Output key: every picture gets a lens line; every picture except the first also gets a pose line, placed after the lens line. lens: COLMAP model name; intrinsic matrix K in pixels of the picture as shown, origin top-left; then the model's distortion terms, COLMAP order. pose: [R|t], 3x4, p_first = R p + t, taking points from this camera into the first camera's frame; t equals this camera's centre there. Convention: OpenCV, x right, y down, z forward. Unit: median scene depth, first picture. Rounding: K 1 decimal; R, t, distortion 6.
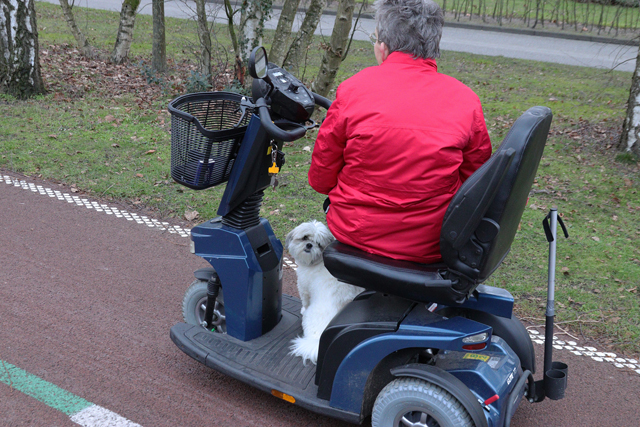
lens RADIAL K [[798.1, 0, 320.0], [0, 798.1, 213.5], [0, 0, 1]] dist [-0.018713, -0.009197]
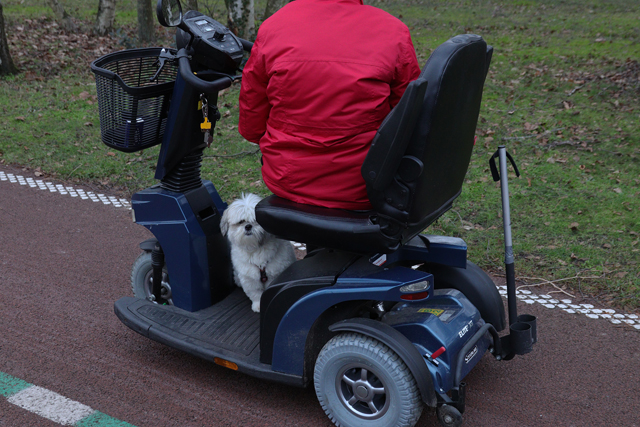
lens RADIAL K [[943.2, 0, 320.0], [0, 943.2, 213.5], [0, 0, 1]] dist [-0.000127, 0.083984]
pose [[0.996290, -0.059658, -0.062025, 0.123390], [0.060326, 0.998139, 0.008957, 0.041802], [0.061375, -0.012665, 0.998034, -0.087764]]
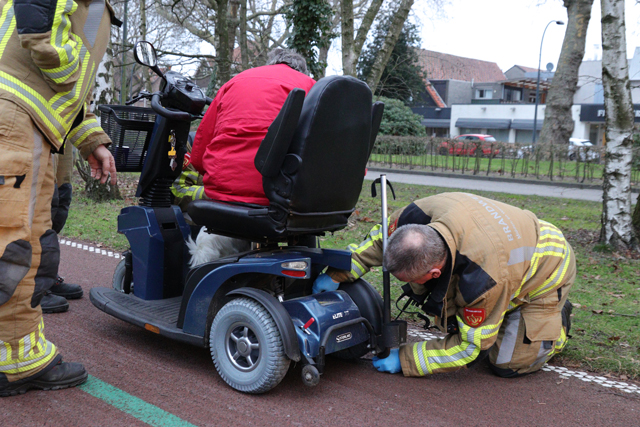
lens RADIAL K [[723.7, 0, 320.0], [0, 723.7, 213.5], [0, 0, 1]] dist [-0.004332, 0.015509]
pose [[0.988335, 0.017890, -0.151240, 0.305644], [-0.051723, 0.973479, -0.222853, 0.247079], [0.143242, 0.228076, 0.963049, -0.027608]]
